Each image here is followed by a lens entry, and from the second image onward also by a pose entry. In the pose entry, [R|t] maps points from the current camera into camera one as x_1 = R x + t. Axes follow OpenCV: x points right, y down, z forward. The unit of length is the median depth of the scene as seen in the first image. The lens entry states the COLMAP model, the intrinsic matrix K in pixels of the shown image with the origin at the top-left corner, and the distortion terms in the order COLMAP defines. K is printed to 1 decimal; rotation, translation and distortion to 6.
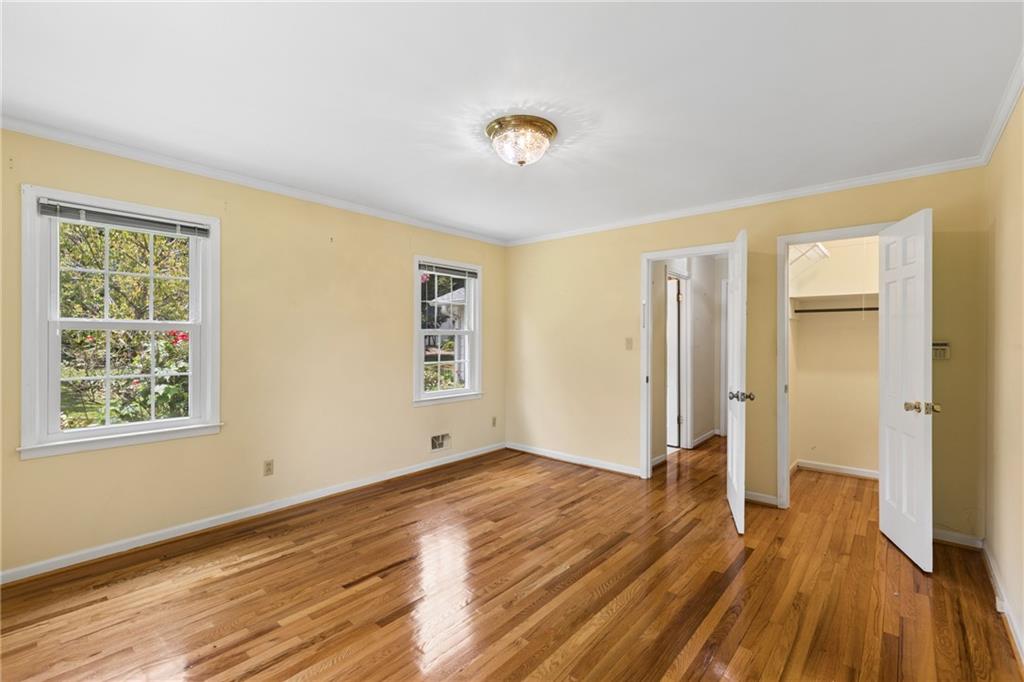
lens RADIAL K [[454.9, 0, 514.9], [0, 454.9, 336.8], [0, 0, 1]] dist [0.001228, -0.000619]
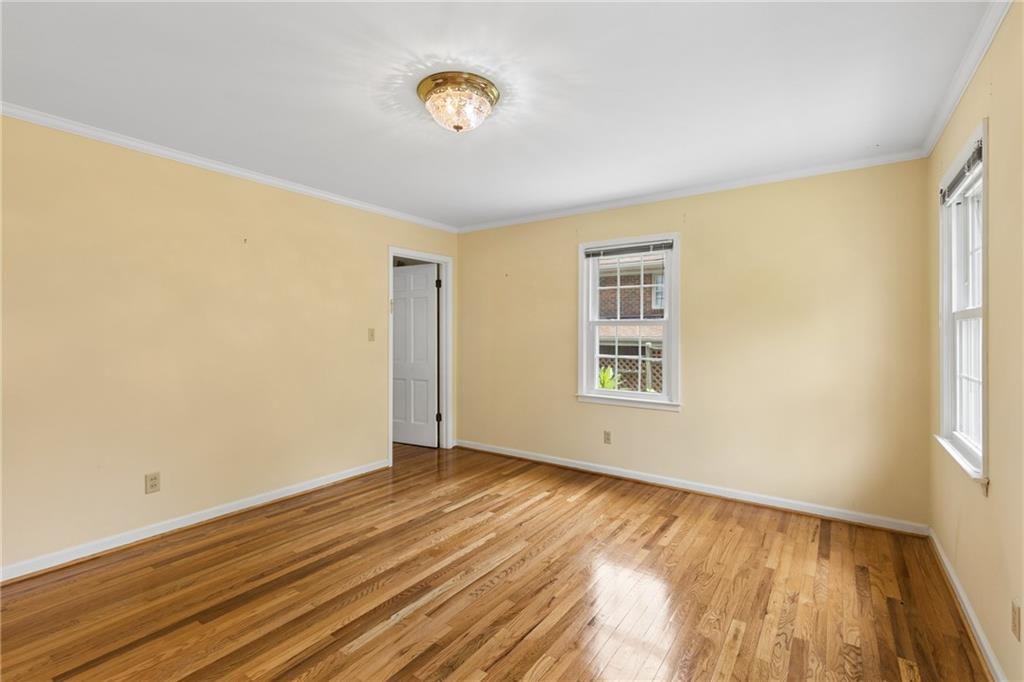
lens RADIAL K [[454.9, 0, 512.7], [0, 454.9, 330.9], [0, 0, 1]] dist [0.001228, -0.000619]
pose [[-0.995305, -0.008633, -0.096401, -0.008614], [-0.008933, 0.999957, 0.002682, 0.008979], [0.096373, 0.003531, -0.995339, 1.898837]]
